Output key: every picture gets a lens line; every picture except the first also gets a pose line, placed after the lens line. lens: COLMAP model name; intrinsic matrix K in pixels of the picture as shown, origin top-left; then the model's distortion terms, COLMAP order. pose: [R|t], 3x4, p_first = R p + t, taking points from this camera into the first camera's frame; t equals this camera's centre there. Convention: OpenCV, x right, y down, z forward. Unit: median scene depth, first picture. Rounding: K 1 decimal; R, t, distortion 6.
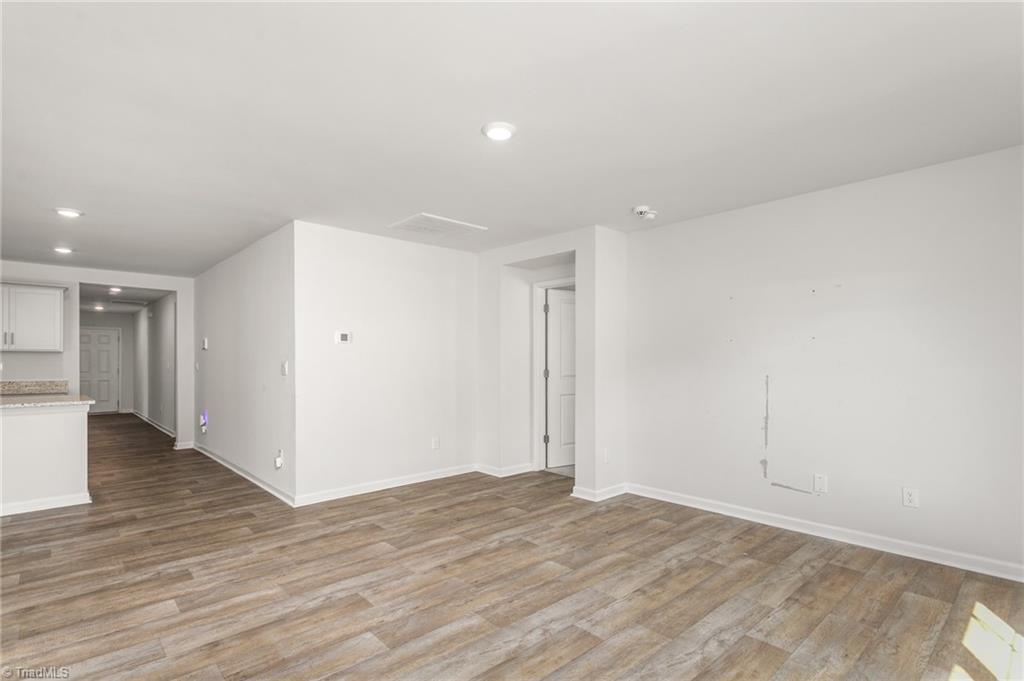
lens RADIAL K [[496.8, 0, 522.8], [0, 496.8, 378.7], [0, 0, 1]] dist [0.005150, 0.001426]
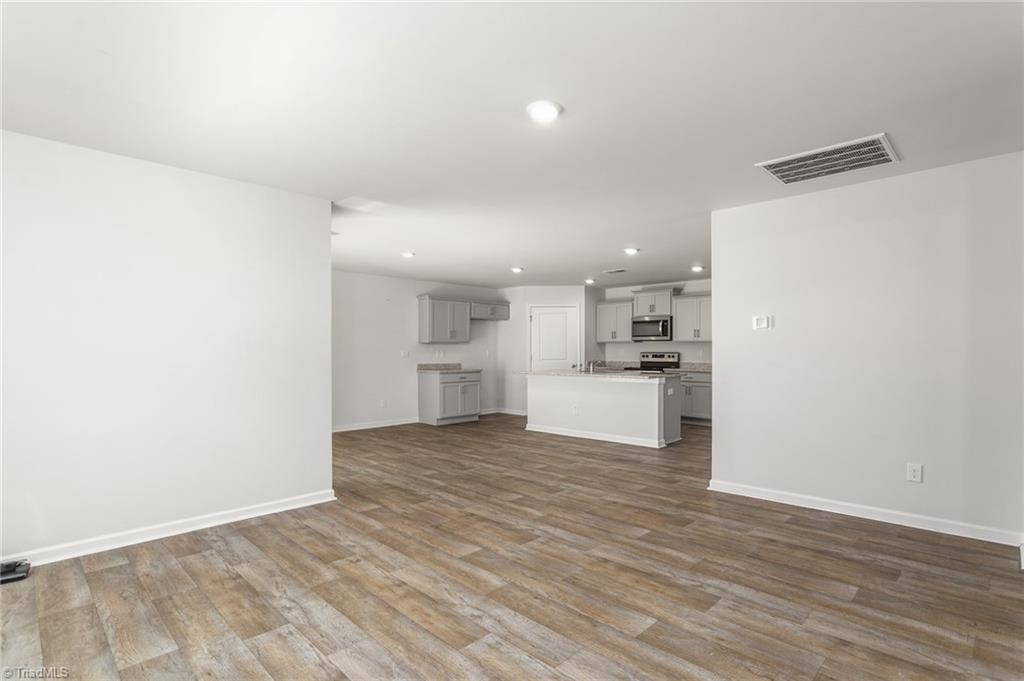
lens RADIAL K [[498.8, 0, 509.2], [0, 498.8, 336.8], [0, 0, 1]] dist [-0.016973, 0.003831]
pose [[0.036849, -0.027228, -0.998950, 0.791621], [-0.030330, 0.999138, -0.028352, -0.024030], [0.998860, 0.031343, 0.035991, 0.748225]]
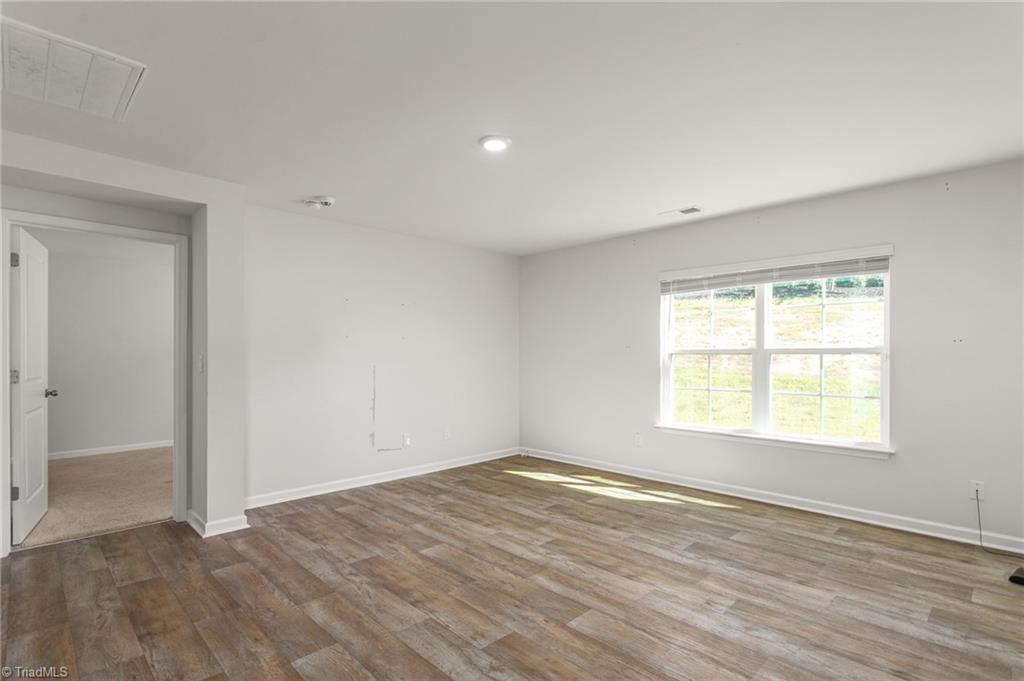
lens RADIAL K [[496.8, 0, 511.0], [0, 496.8, 340.3], [0, 0, 1]] dist [0.005150, 0.001426]
pose [[-0.027481, 0.035036, 0.999008, -0.982749], [0.032764, 0.998880, -0.034131, -0.022523], [-0.999085, 0.031794, -0.028598, 0.834113]]
